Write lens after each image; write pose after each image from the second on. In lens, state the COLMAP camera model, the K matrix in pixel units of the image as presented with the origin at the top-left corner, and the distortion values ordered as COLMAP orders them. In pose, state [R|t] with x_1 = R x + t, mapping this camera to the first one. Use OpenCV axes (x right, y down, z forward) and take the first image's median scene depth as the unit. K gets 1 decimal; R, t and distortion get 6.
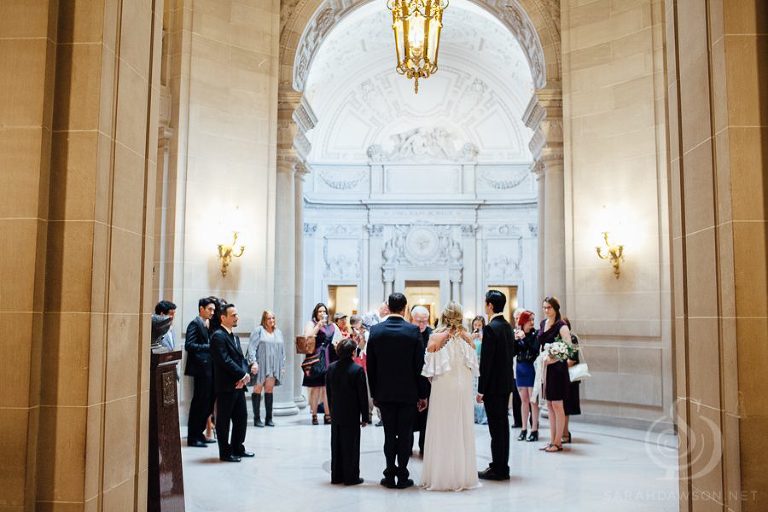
lens RADIAL K [[731.7, 0, 384.0], [0, 731.7, 256.0], [0, 0, 1]] dist [-0.061494, 0.009603]
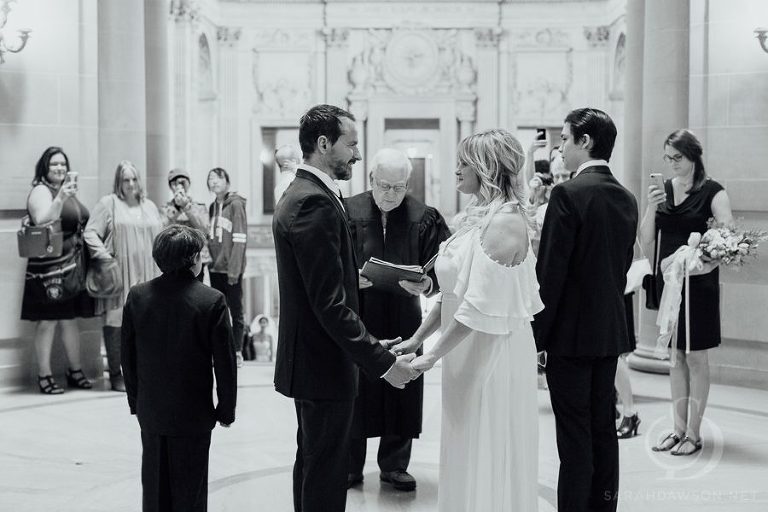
lens RADIAL K [[1121.5, 0, 384.0], [0, 1121.5, 256.0], [0, 0, 1]] dist [-0.168861, 0.177097]
pose [[0.999630, -0.006136, 0.026507, 0.008114], [0.002025, 0.988315, 0.152413, 0.012941], [-0.027132, -0.152303, 0.987961, 0.139241]]
